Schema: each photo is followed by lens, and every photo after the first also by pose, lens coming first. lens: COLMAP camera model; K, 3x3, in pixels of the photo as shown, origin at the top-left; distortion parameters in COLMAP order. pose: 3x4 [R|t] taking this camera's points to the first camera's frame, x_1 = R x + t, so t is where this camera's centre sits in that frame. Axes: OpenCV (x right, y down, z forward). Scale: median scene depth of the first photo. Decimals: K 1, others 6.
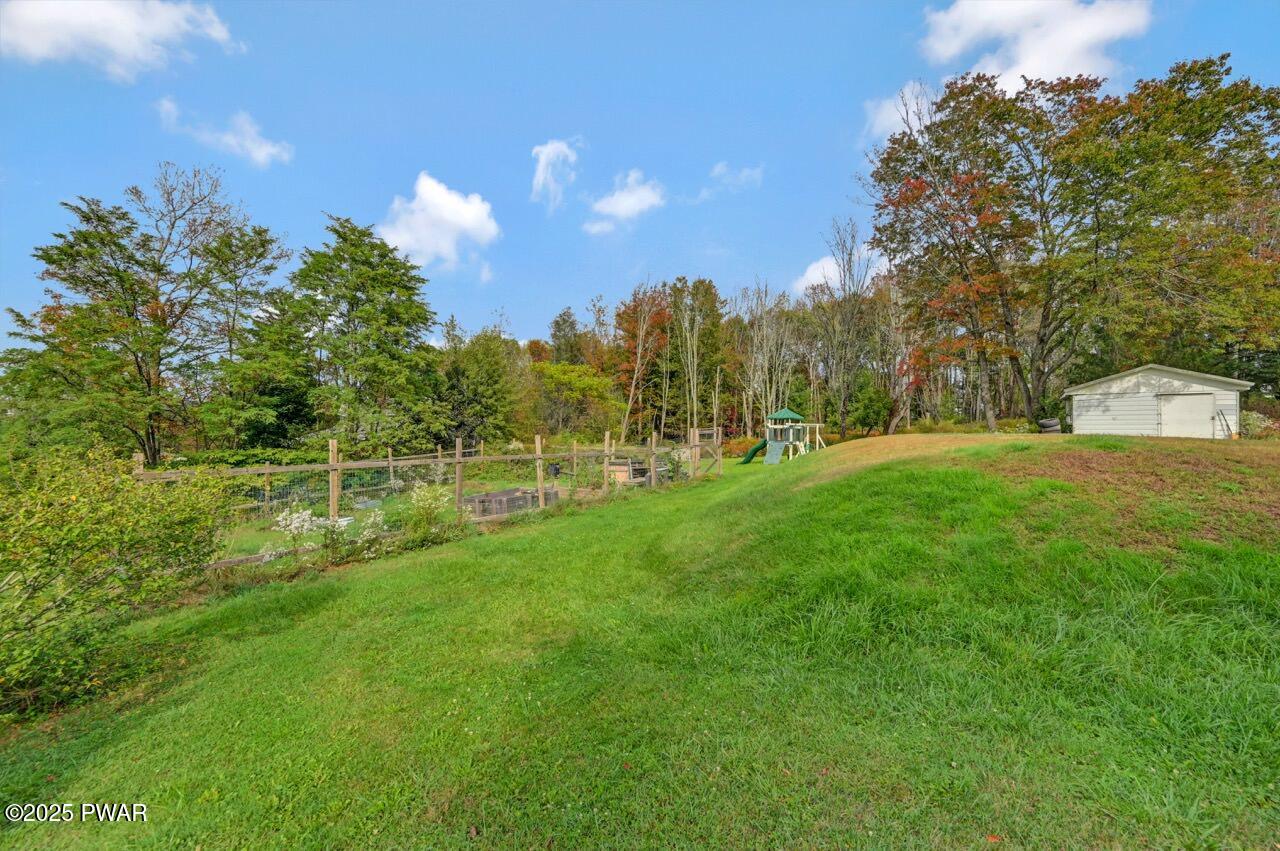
lens RADIAL K [[502.4, 0, 647.7], [0, 502.4, 427.6], [0, 0, 1]] dist [-0.000893, -0.000547]
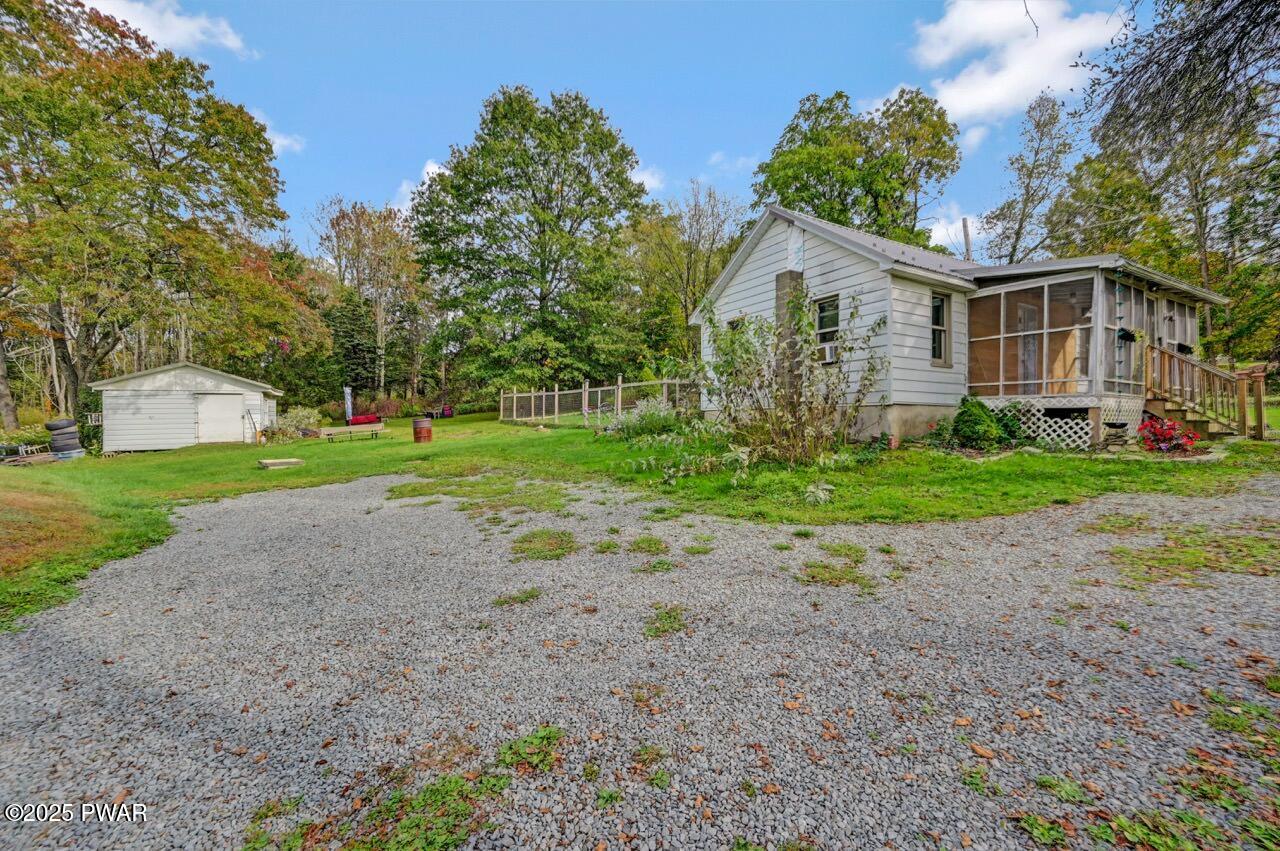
lens RADIAL K [[502.4, 0, 647.6], [0, 502.4, 418.4], [0, 0, 1]] dist [-0.000893, -0.000547]
pose [[0.382369, -0.017231, 0.923849, 0.419322], [0.006561, 0.999852, 0.015933, -0.024916], [-0.923987, -0.000031, 0.382425, -0.182722]]
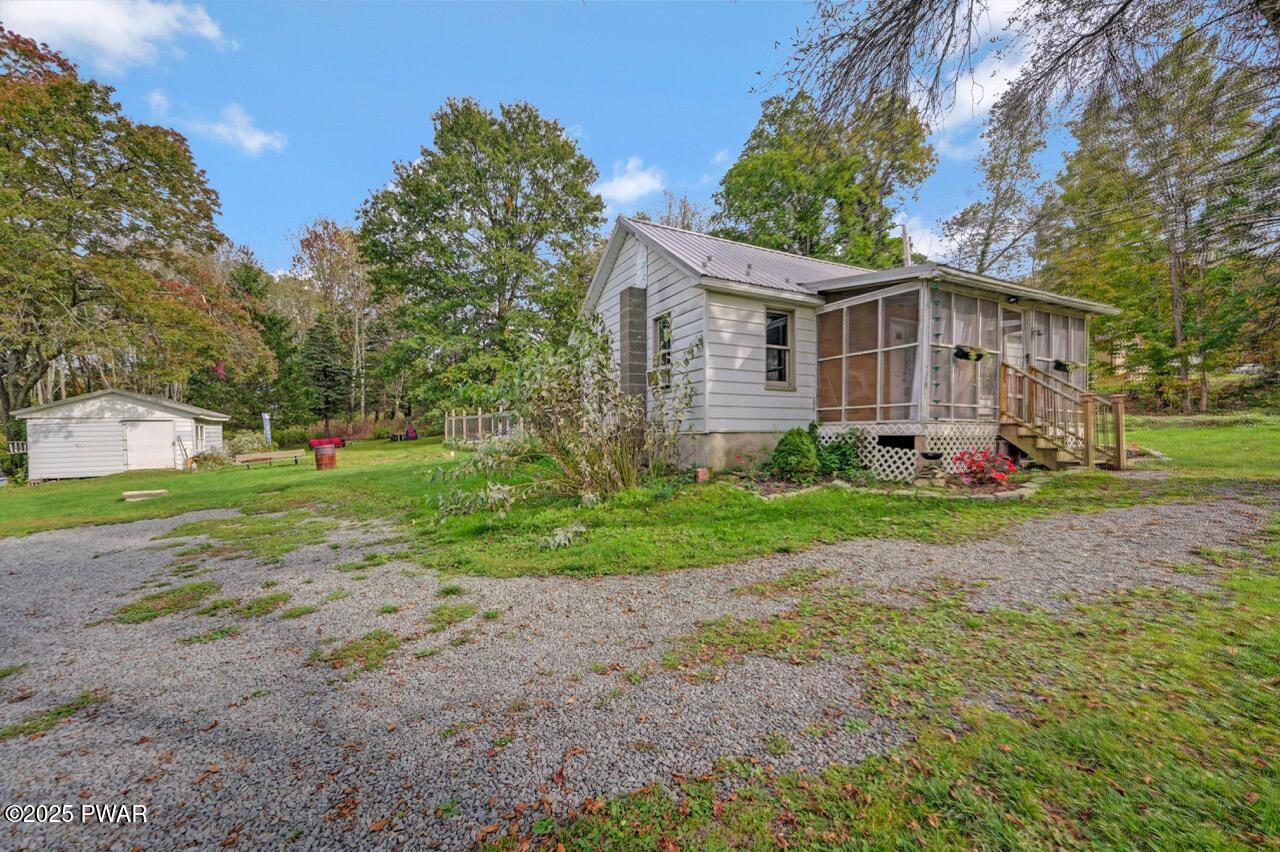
lens RADIAL K [[502.4, 0, 653.7], [0, 502.4, 449.2], [0, 0, 1]] dist [-0.000893, -0.000547]
pose [[0.413819, -0.045226, 0.909235, 0.515805], [0.015355, 0.998970, 0.042700, -0.032920], [-0.910230, -0.003709, 0.414087, -0.327325]]
